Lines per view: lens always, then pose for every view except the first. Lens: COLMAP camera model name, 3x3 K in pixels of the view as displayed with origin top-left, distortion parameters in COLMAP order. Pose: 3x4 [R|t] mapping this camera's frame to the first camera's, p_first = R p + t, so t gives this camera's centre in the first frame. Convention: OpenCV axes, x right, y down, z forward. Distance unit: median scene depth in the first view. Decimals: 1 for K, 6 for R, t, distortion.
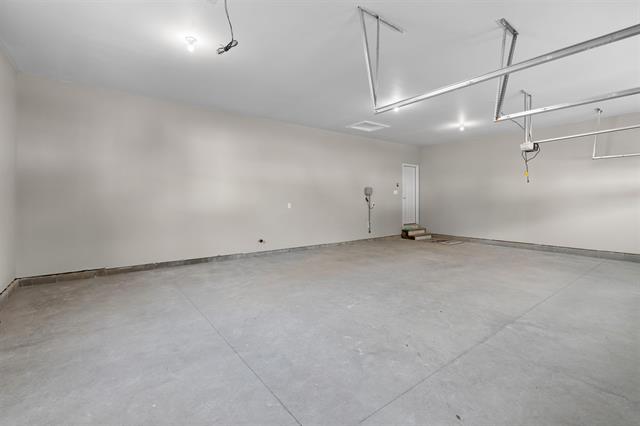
lens RADIAL K [[290.3, 0, 323.7], [0, 290.3, 207.0], [0, 0, 1]] dist [-0.004372, 0.000437]
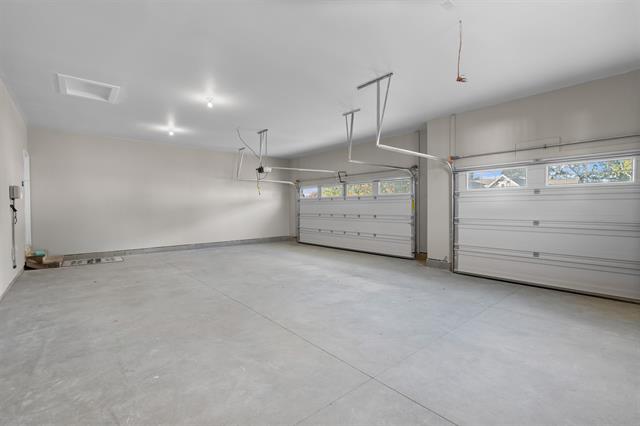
lens RADIAL K [[290.3, 0, 323.7], [0, 290.3, 207.0], [0, 0, 1]] dist [-0.004372, 0.000437]
pose [[-0.054530, -0.001563, 0.998511, -0.495916], [0.028441, 0.999591, 0.003117, -0.013738], [-0.998107, 0.028568, -0.054464, 0.527272]]
